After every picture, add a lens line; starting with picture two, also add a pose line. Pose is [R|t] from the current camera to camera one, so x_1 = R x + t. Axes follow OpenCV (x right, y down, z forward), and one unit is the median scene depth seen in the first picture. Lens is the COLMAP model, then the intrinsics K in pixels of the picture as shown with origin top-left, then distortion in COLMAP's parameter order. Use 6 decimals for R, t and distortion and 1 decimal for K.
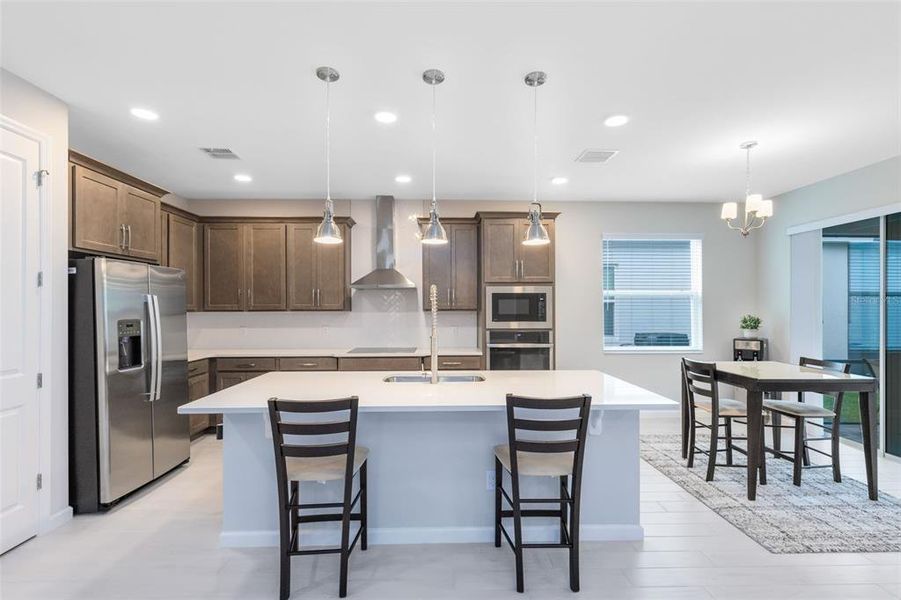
lens RADIAL K [[412.0, 0, 451.7], [0, 412.0, 305.9], [0, 0, 1]] dist [0.005470, -0.000001]
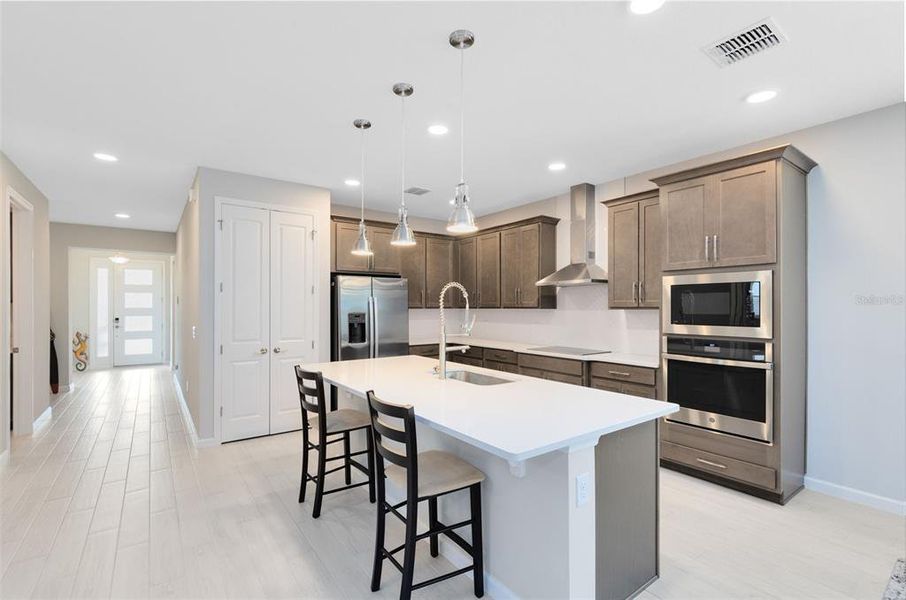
lens RADIAL K [[412.7, 0, 450.7], [0, 412.7, 305.4], [0, 0, 1]] dist [0.002548, -0.000149]
pose [[0.566831, -0.002300, -0.823831, 0.481433], [0.003445, 0.999994, -0.000421, 0.004083], [0.823827, -0.002599, 0.566836, 0.258005]]
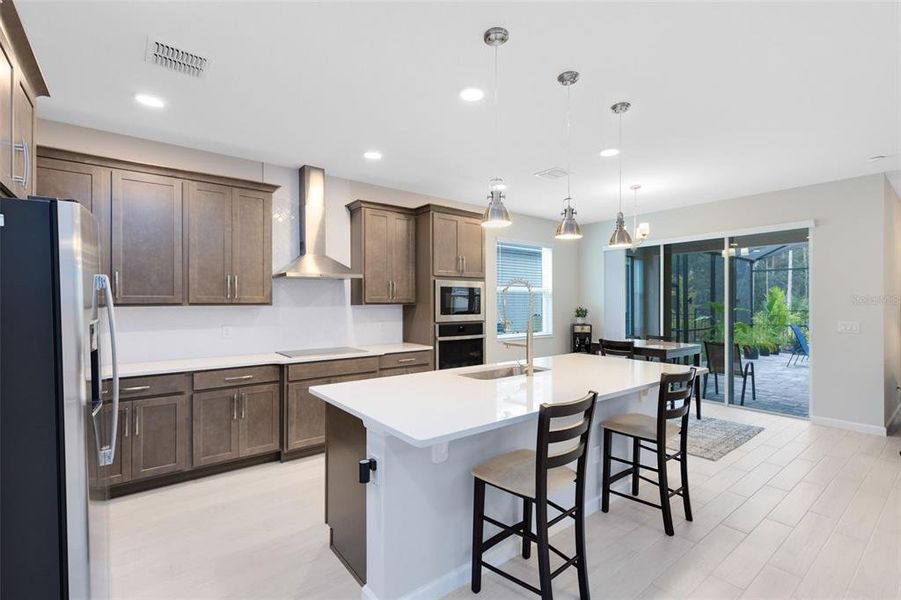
lens RADIAL K [[412.0, 0, 451.0], [0, 412.0, 299.8], [0, 0, 1]] dist [0.005470, -0.000001]
pose [[0.803630, 0.004314, 0.595114, -0.476436], [-0.003558, 0.999991, -0.002444, 0.003270], [-0.595119, -0.000153, 0.803638, 0.178545]]
